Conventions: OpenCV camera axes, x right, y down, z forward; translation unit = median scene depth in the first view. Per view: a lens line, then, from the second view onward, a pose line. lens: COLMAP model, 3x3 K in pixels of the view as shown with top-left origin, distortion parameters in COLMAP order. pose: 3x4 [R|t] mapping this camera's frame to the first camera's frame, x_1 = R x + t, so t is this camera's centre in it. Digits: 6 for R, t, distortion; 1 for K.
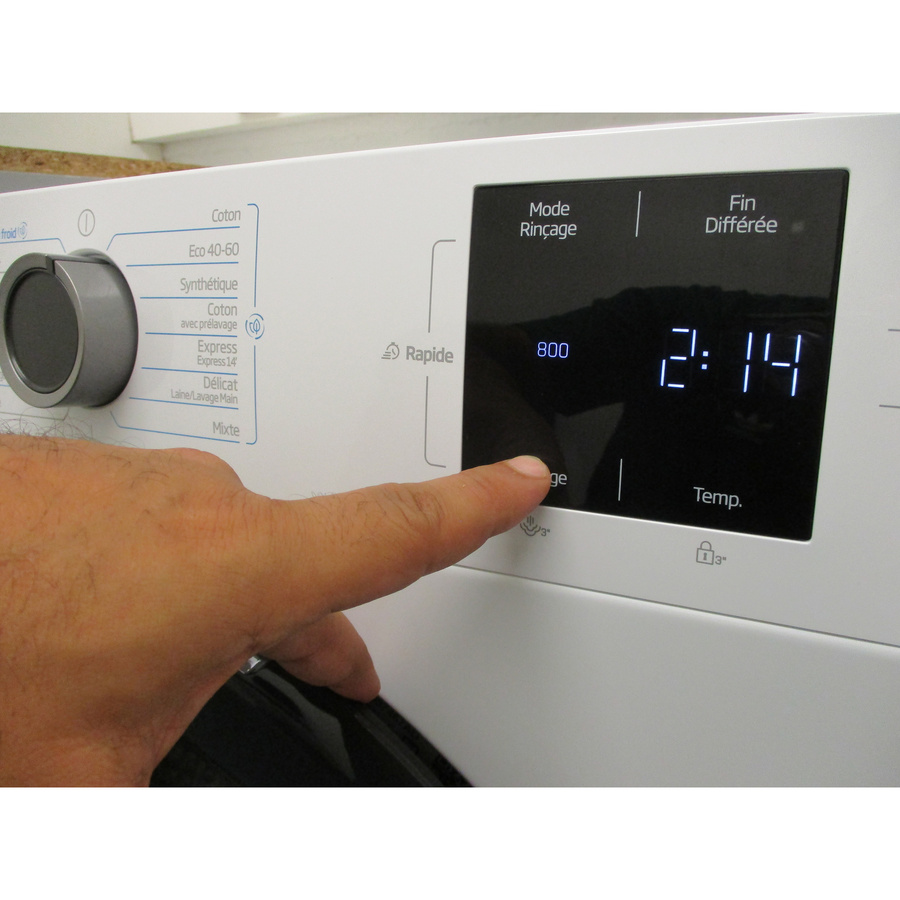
lens RADIAL K [[772.4, 0, 450.0], [0, 772.4, 450.0], [0, 0, 1]] dist [-0.011680, 0.022046]
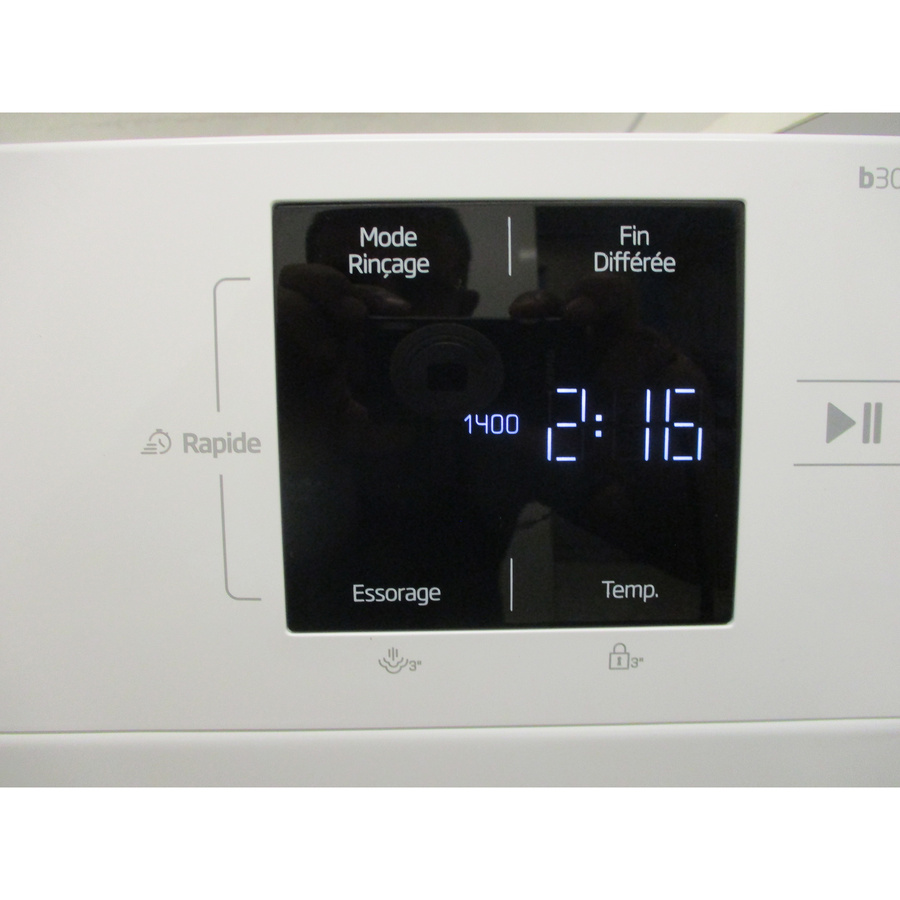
lens RADIAL K [[772.4, 0, 450.0], [0, 772.4, 450.0], [0, 0, 1]] dist [-0.011680, 0.022046]
pose [[0.887991, -0.106684, 0.447314, -0.156448], [0.113491, 0.993471, 0.011643, -0.104259], [-0.445635, 0.040428, 0.894301, 0.300440]]
